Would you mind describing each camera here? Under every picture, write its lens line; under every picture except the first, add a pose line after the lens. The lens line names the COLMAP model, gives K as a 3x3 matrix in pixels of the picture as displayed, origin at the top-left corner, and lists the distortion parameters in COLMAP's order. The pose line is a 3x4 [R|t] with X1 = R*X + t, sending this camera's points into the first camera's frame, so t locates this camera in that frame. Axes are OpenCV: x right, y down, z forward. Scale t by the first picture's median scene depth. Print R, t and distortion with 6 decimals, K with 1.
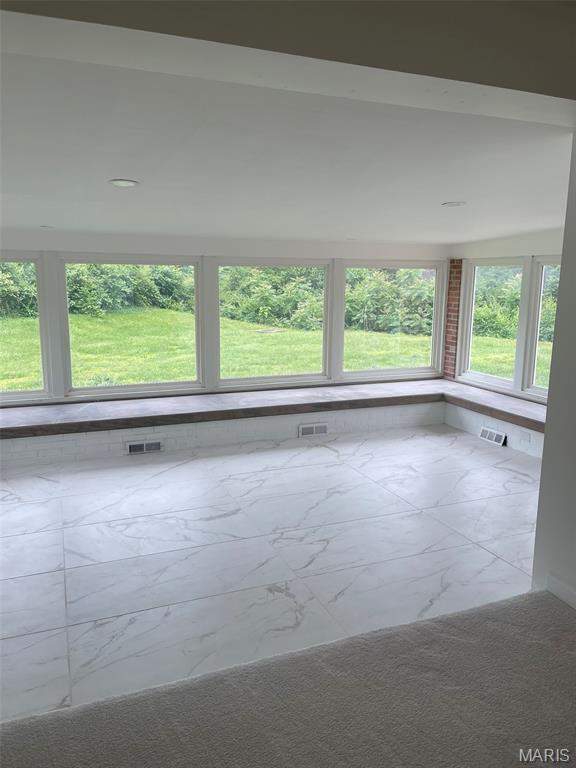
lens RADIAL K [[580.5, 0, 288.0], [0, 580.5, 384.0], [0, 0, 1]] dist [0.005460, 0.001825]
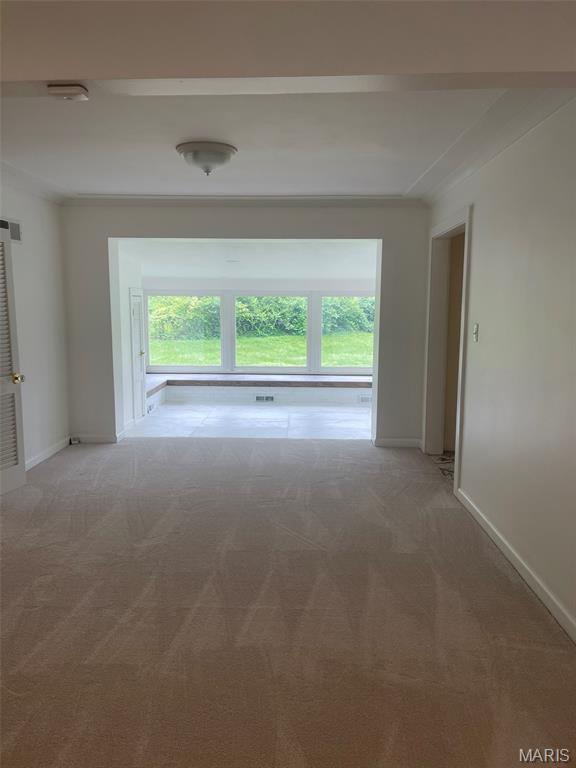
lens RADIAL K [[580.5, 0, 288.0], [0, 580.5, 384.0], [0, 0, 1]] dist [0.005460, 0.001825]
pose [[0.916588, 0.046819, -0.397083, 0.131154], [-0.066245, 0.997177, -0.035339, 0.030589], [0.394308, 0.058696, 0.917102, -0.153272]]
